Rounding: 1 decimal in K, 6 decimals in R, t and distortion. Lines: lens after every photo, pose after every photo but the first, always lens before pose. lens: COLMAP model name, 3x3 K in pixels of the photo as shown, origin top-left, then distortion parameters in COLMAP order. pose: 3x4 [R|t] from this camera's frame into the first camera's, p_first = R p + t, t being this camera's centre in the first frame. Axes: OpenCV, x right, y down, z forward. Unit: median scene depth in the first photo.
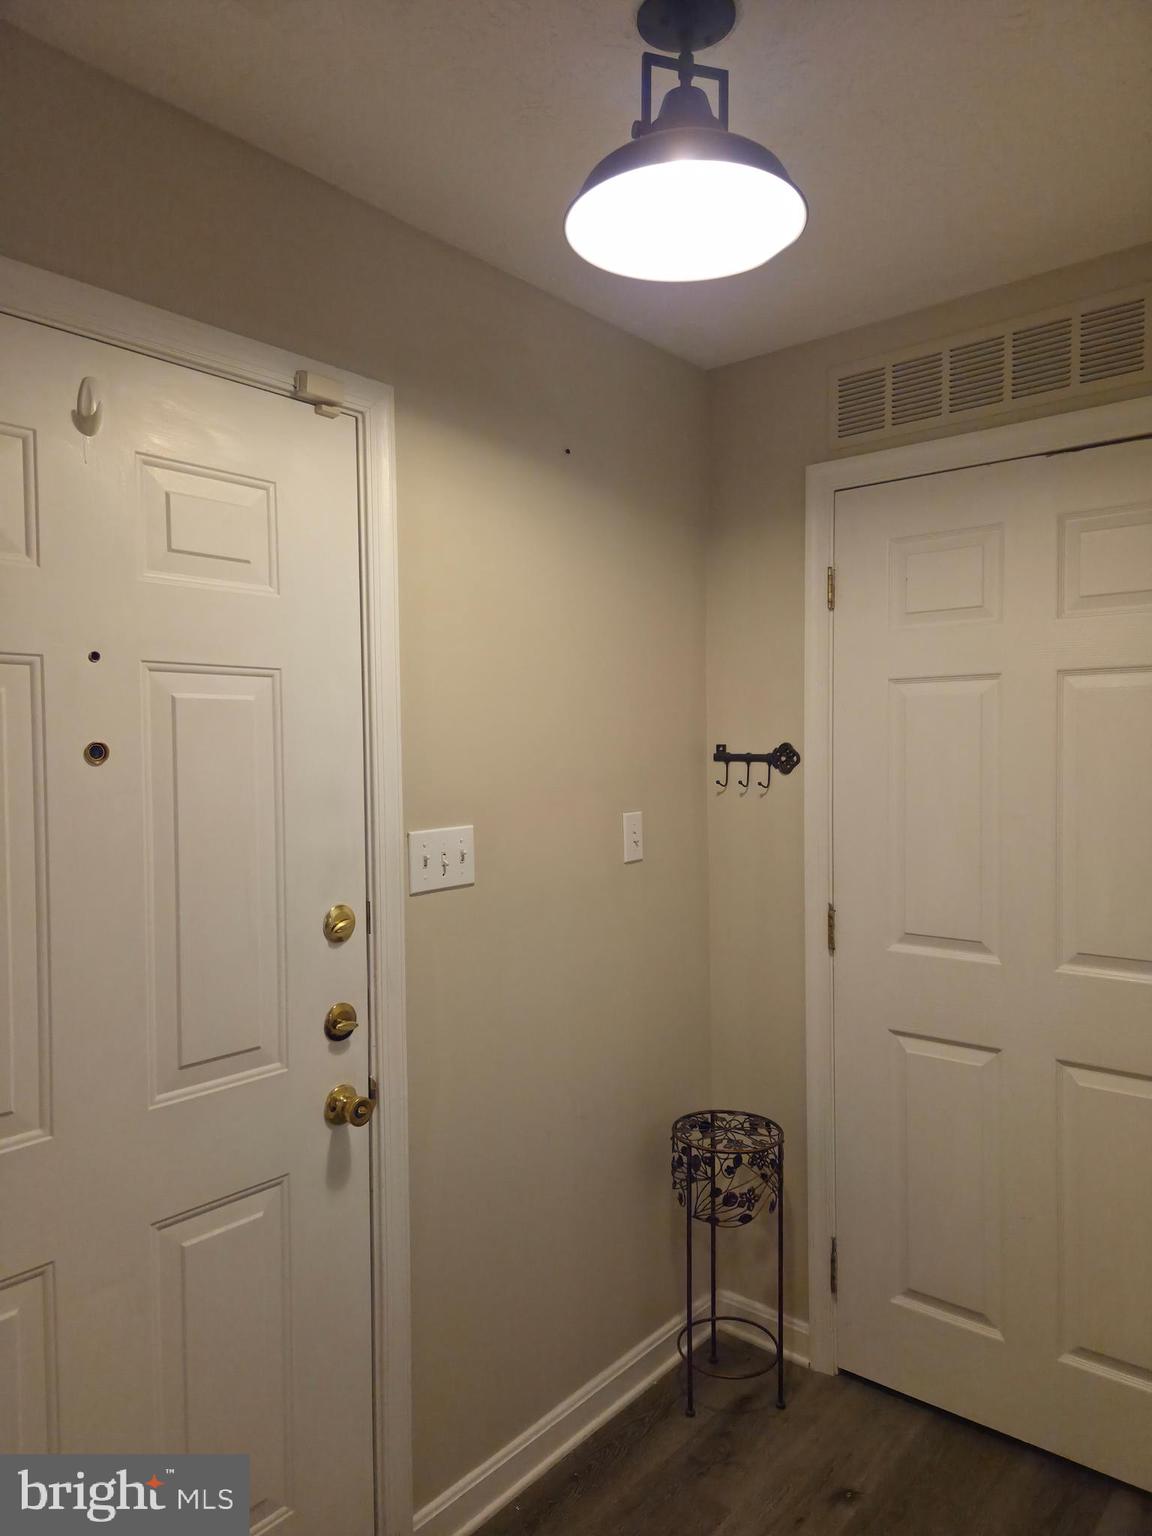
lens RADIAL K [[1025.9, 0, 569.8], [0, 1025.9, 766.8], [0, 0, 1]] dist [0.041554, -0.005282]
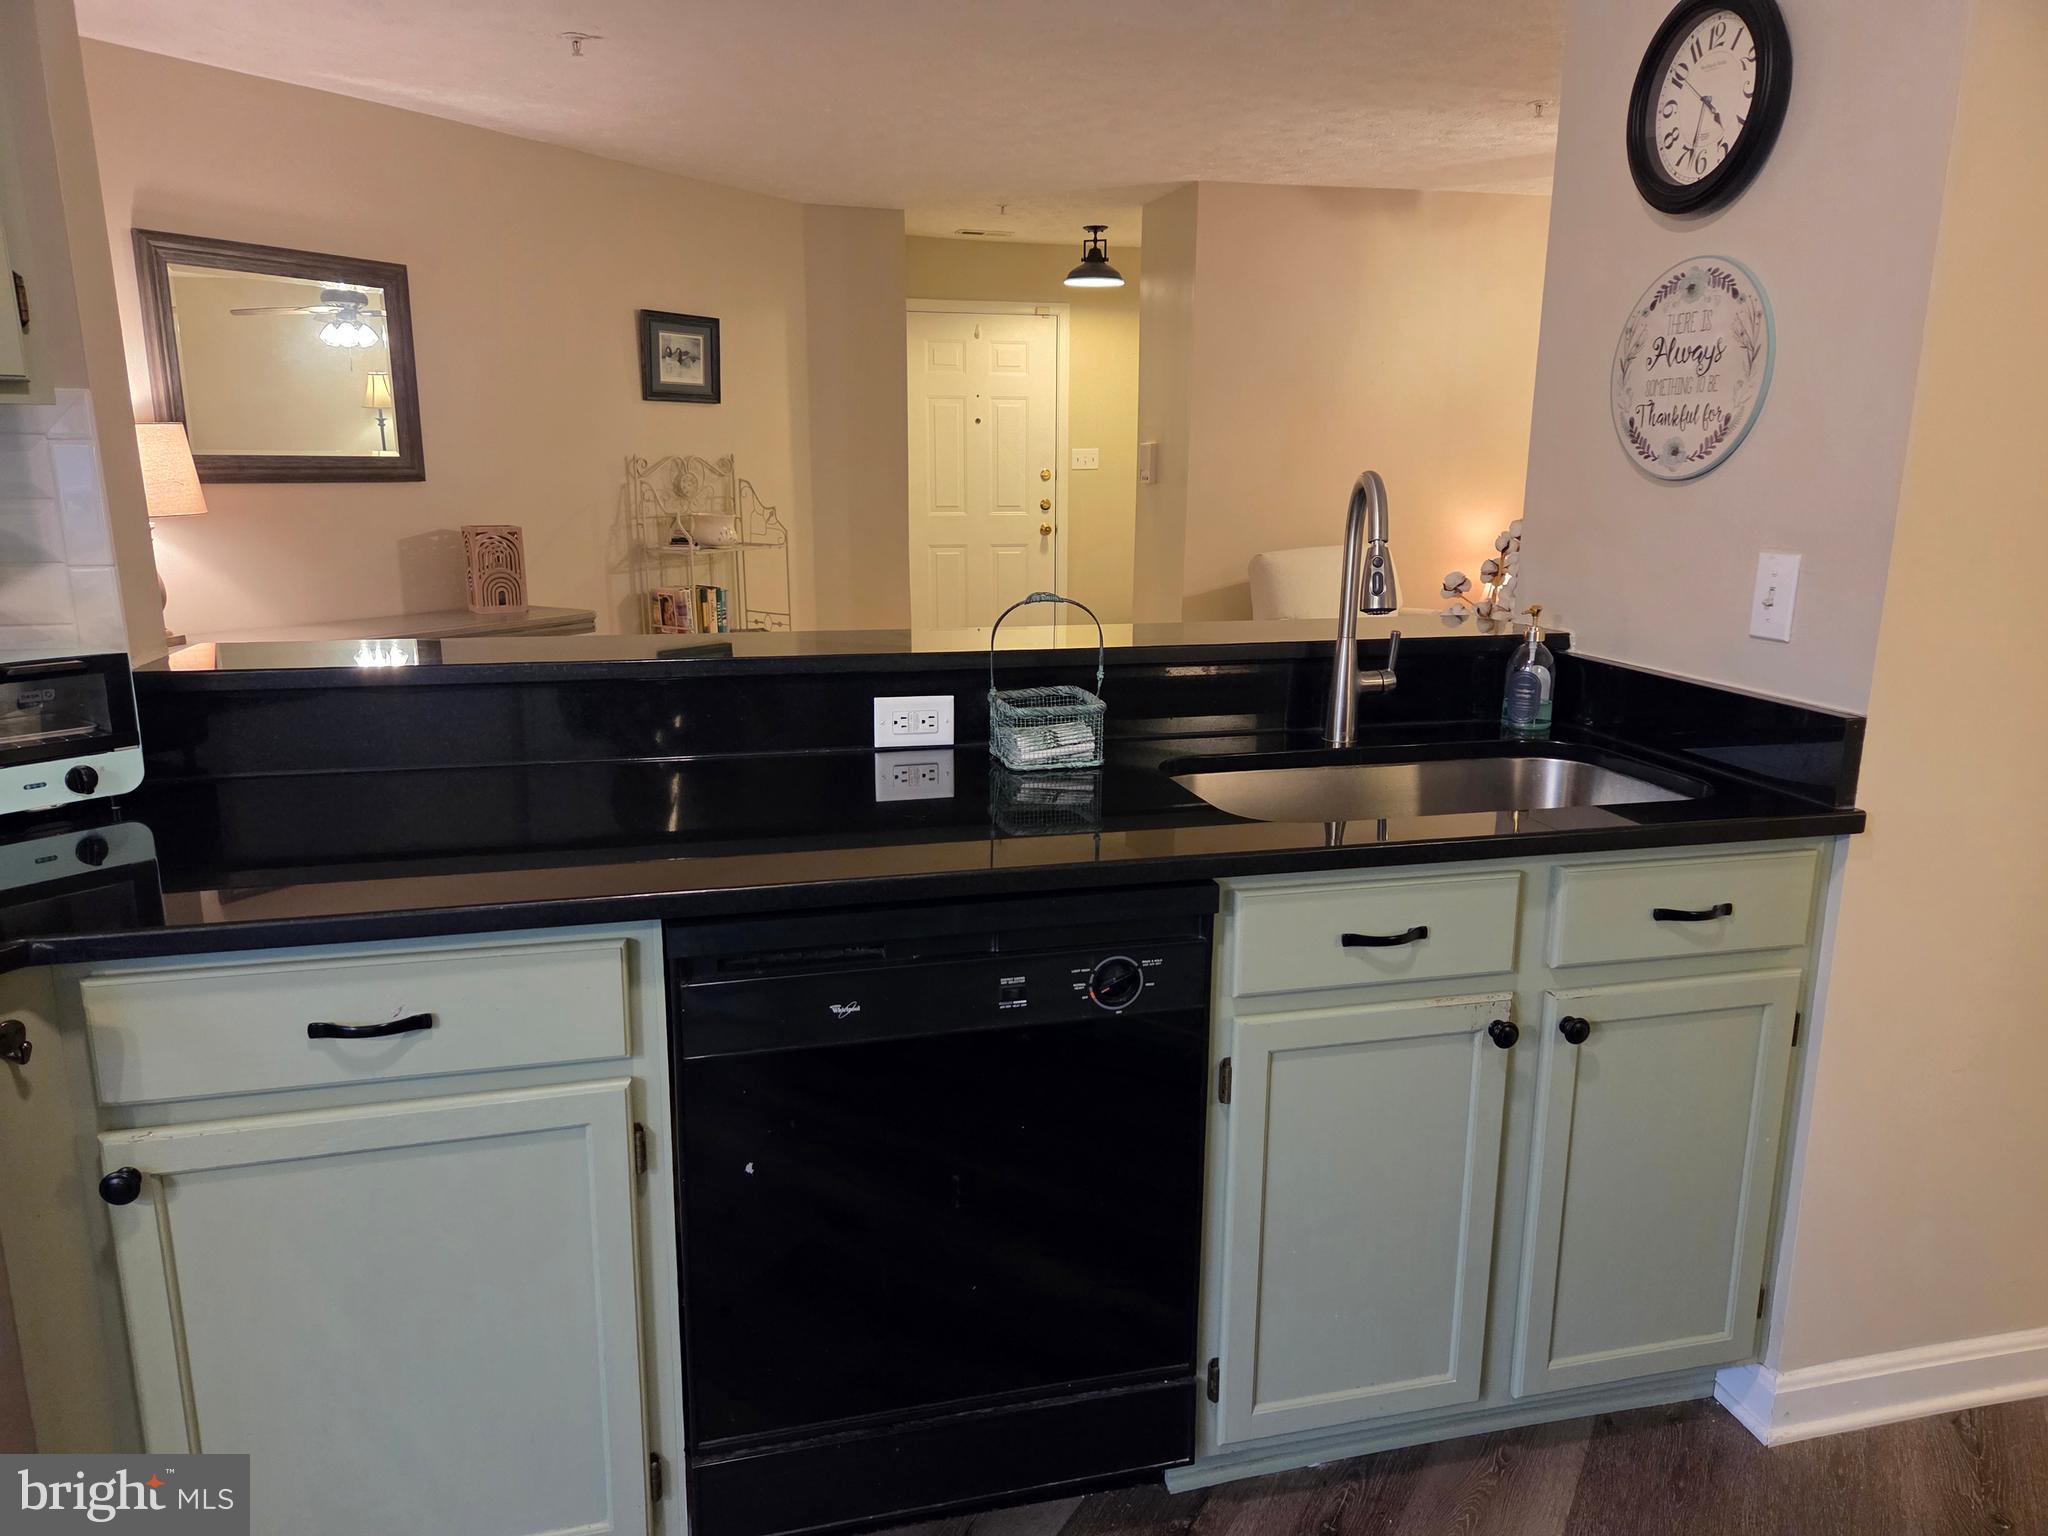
lens RADIAL K [[1367.9, 0, 1023.8], [0, 1367.9, 766.6], [0, 0, 1]] dist [0.041554, -0.005282]
pose [[0.827063, 0.136120, -0.545378, 2.309610], [-0.024697, 0.978099, 0.206669, 0.161302], [0.561566, -0.157459, 0.812312, -2.858164]]
